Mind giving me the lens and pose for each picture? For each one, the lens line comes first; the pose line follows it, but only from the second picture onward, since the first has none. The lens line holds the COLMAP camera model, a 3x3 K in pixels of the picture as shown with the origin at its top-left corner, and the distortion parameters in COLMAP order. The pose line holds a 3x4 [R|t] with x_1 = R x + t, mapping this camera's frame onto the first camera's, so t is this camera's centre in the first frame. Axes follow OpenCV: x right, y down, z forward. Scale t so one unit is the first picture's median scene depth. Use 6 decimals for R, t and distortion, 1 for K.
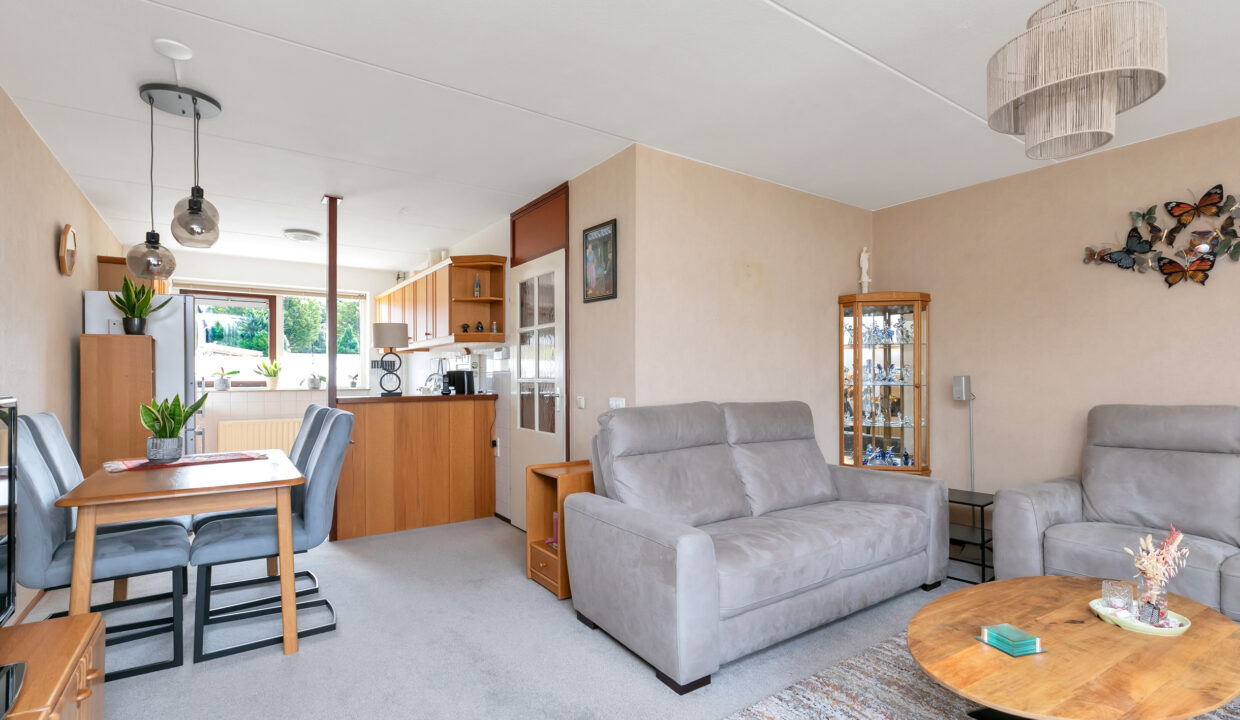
lens RADIAL K [[567.9, 0, 618.6], [0, 567.9, 373.1], [0, 0, 1]] dist [0.002133, 0.000466]
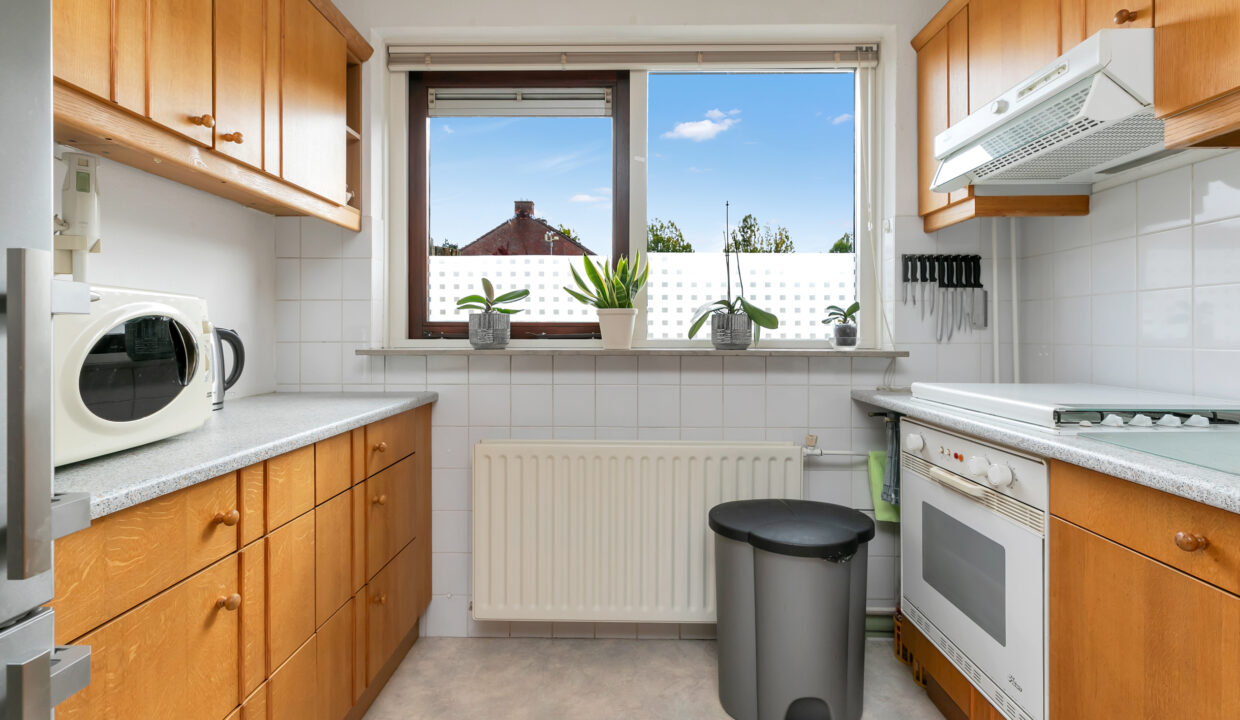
lens RADIAL K [[560.7, 0, 620.9], [0, 560.7, 332.8], [0, 0, 1]] dist [0.002781, 0.000343]
pose [[0.813346, 0.003387, -0.581770, -0.615722], [-0.001057, 0.999990, 0.004344, 0.027111], [0.581779, -0.002919, 0.813342, 1.084358]]
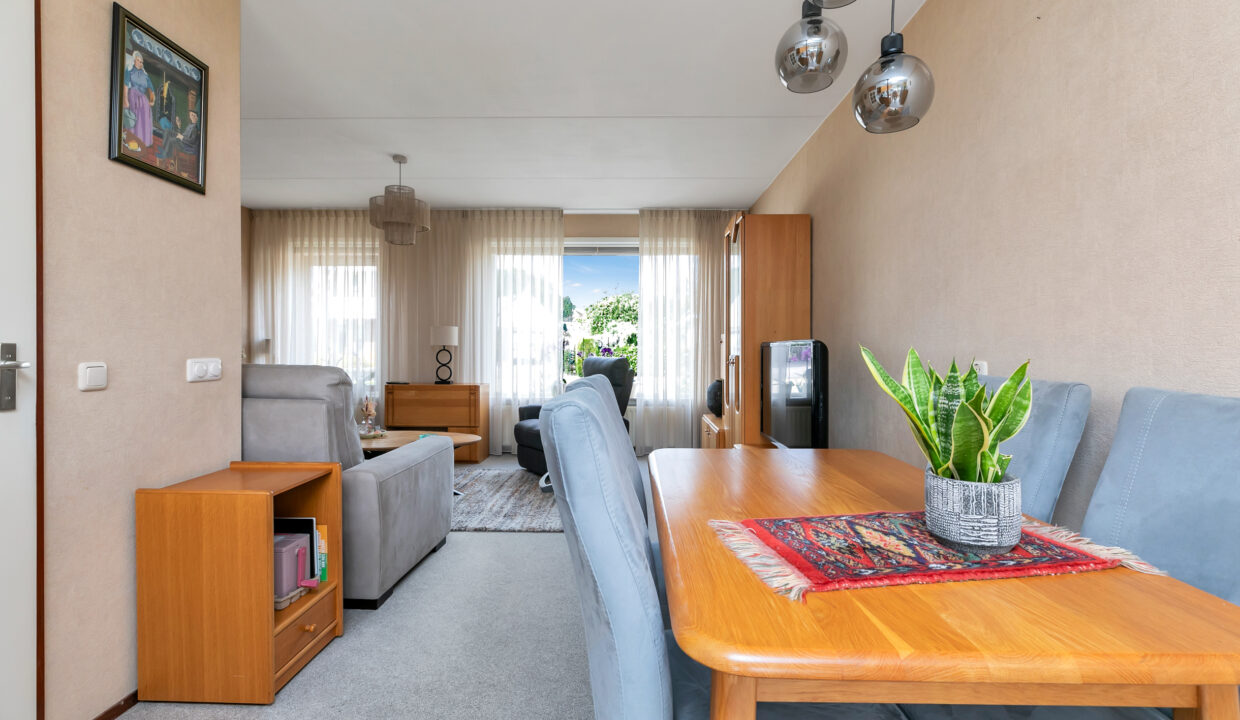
lens RADIAL K [[557.3, 0, 620.0], [0, 557.3, 360.0], [0, 0, 1]] dist [0.001314, -0.000167]
pose [[-0.807170, -0.014122, 0.590149, -0.567016], [-0.004215, 0.999826, 0.018160, 0.025614], [-0.590303, 0.012171, -0.807090, 0.957894]]
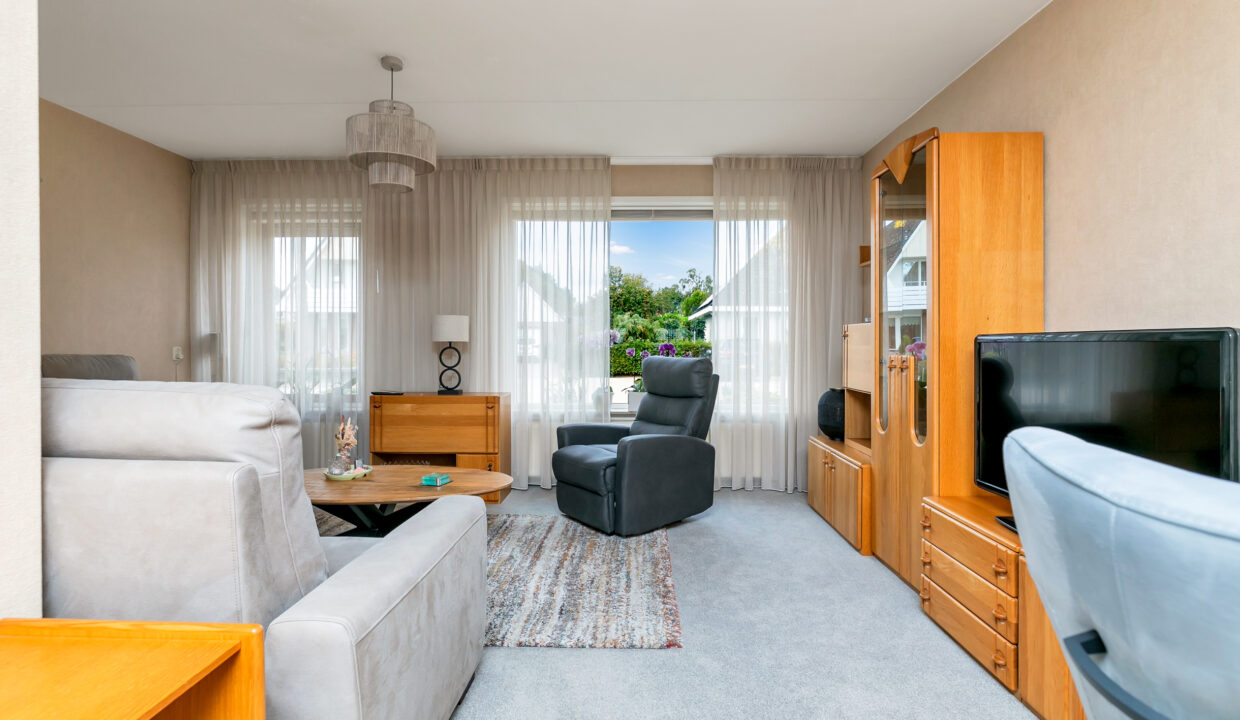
lens RADIAL K [[597.9, 0, 625.7], [0, 597.9, 353.4], [0, 0, 1]] dist [0.001729, 0.000093]
pose [[-0.809997, -0.008177, 0.586377, -0.312074], [-0.001302, 0.999925, 0.012145, 0.024182], [-0.586432, 0.009074, -0.809948, 0.804371]]
